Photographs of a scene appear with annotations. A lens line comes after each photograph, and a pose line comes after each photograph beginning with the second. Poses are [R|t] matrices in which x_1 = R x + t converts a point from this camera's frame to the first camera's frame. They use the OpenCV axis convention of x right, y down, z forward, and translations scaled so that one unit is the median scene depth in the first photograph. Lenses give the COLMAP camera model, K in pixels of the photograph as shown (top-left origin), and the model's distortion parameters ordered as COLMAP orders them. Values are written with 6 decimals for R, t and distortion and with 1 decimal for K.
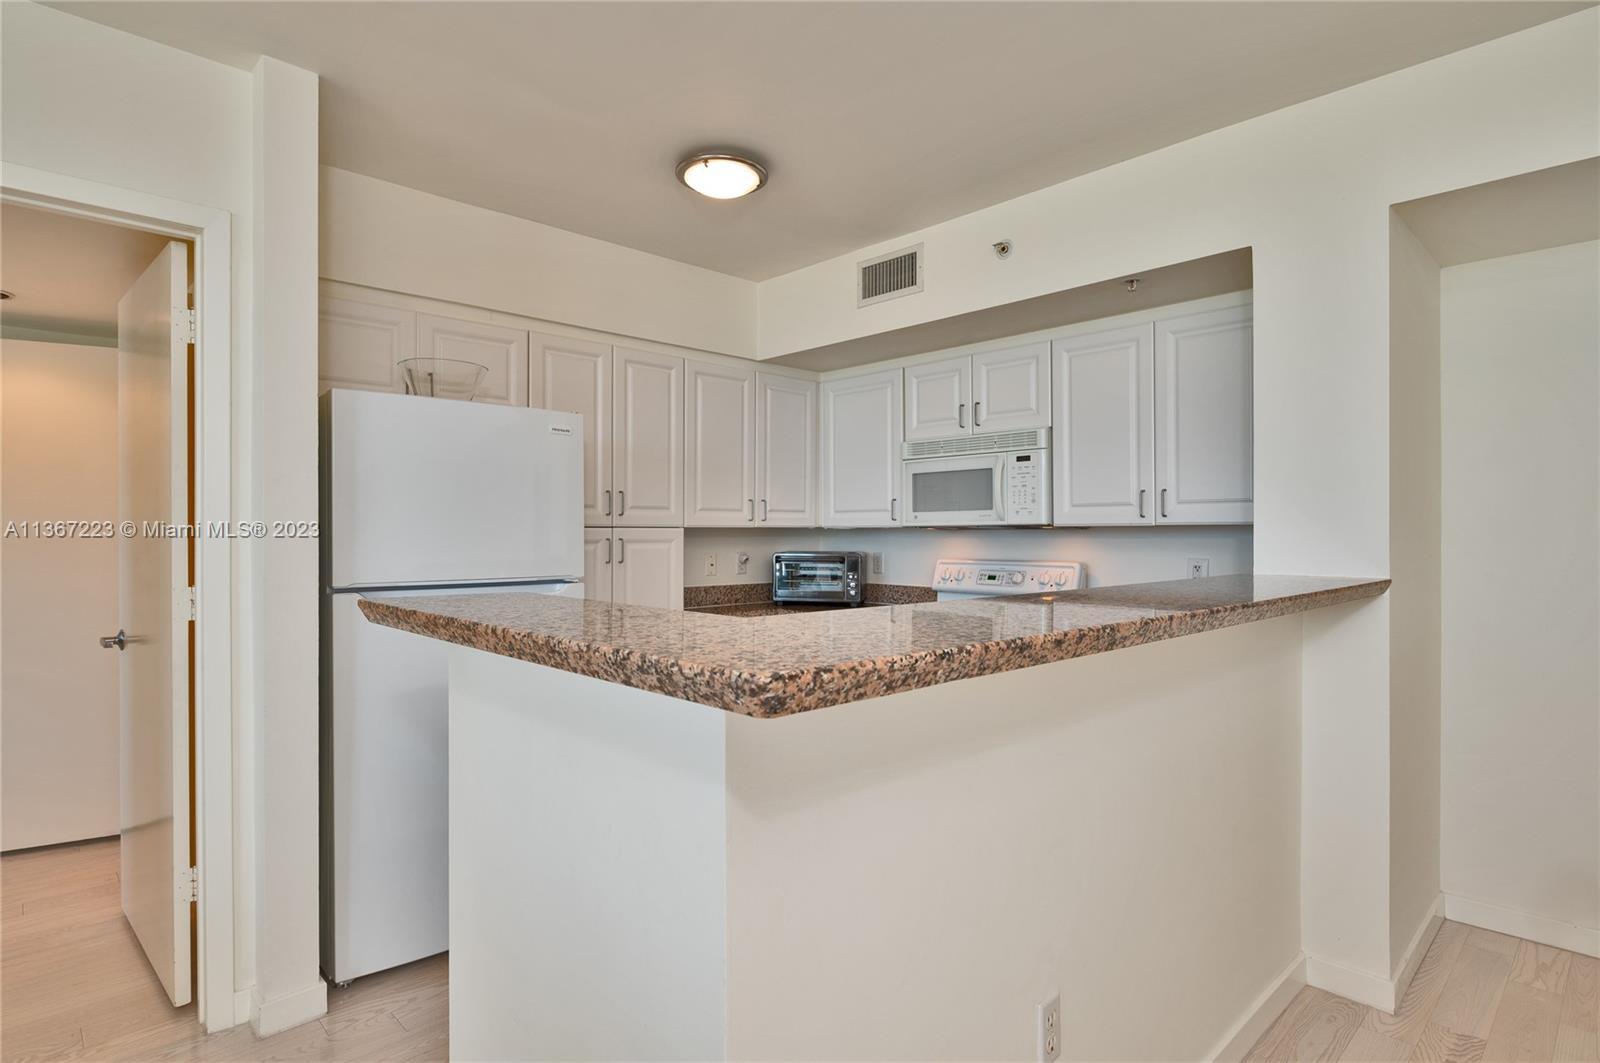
lens RADIAL K [[836.9, 0, 811.9], [0, 836.9, 534.2], [0, 0, 1]] dist [0.013419, 0.000683]
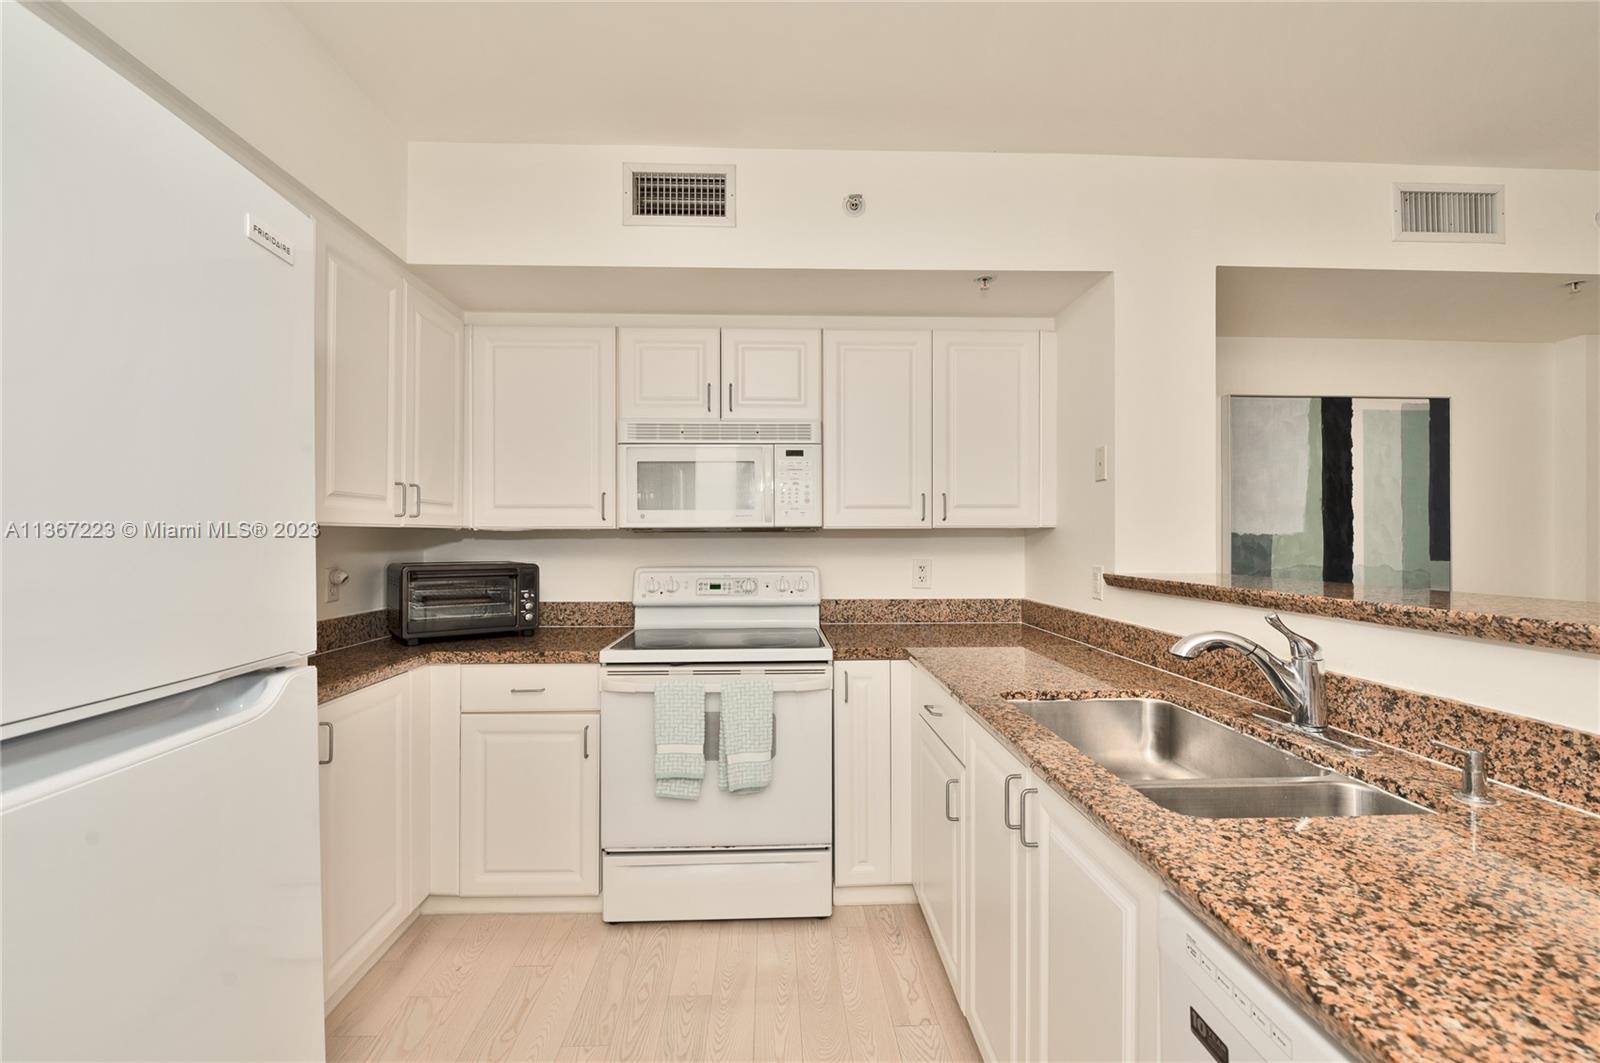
lens RADIAL K [[677.4, 0, 799.3], [0, 677.4, 532.9], [0, 0, 1]] dist [0.015495, -0.001567]
pose [[0.679150, 0.005350, 0.733980, -0.272146], [0.002472, 0.999951, -0.009576, 0.002322], [-0.733995, 0.008318, 0.679104, 0.488798]]
